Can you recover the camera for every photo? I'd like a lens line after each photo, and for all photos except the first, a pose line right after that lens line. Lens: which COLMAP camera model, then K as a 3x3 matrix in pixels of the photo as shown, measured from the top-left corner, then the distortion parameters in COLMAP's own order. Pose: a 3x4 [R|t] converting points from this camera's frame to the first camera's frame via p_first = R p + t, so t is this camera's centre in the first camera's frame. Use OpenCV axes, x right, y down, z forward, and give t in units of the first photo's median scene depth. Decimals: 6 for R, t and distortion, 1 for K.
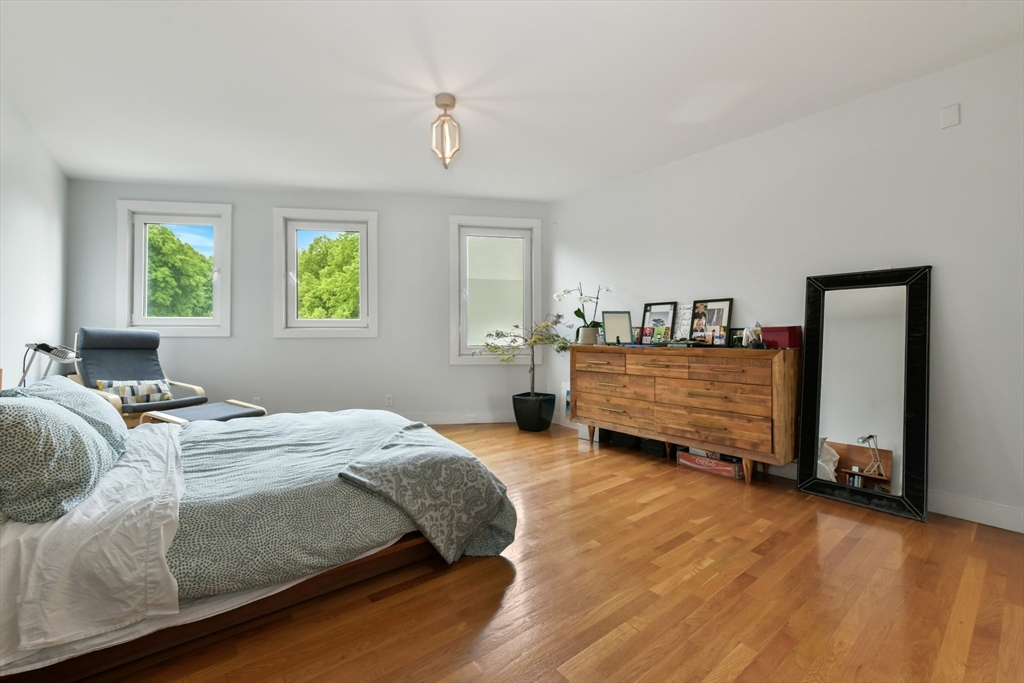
lens RADIAL K [[431.1, 0, 516.0], [0, 431.1, 322.5], [0, 0, 1]] dist [-0.000071, 0.000058]
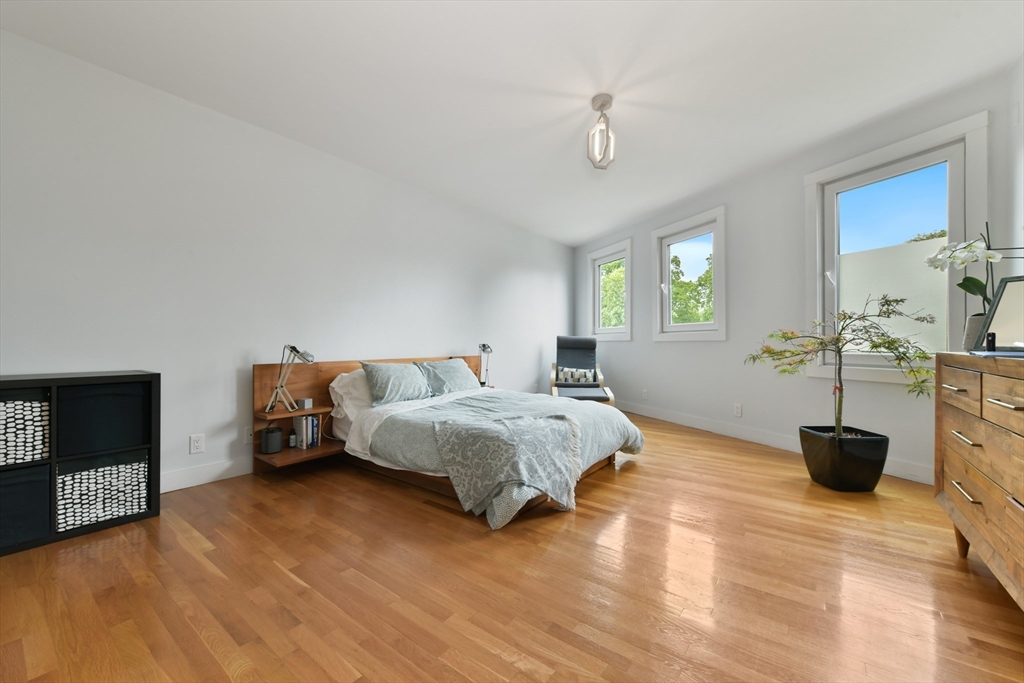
lens RADIAL K [[412.5, 0, 512.8], [0, 412.5, 339.1], [0, 0, 1]] dist [-0.002595, -0.000009]
pose [[0.230678, -0.011071, -0.972967, 0.554066], [0.034056, 0.999414, -0.003298, 0.024028], [0.972434, -0.032375, 0.230920, 0.438972]]
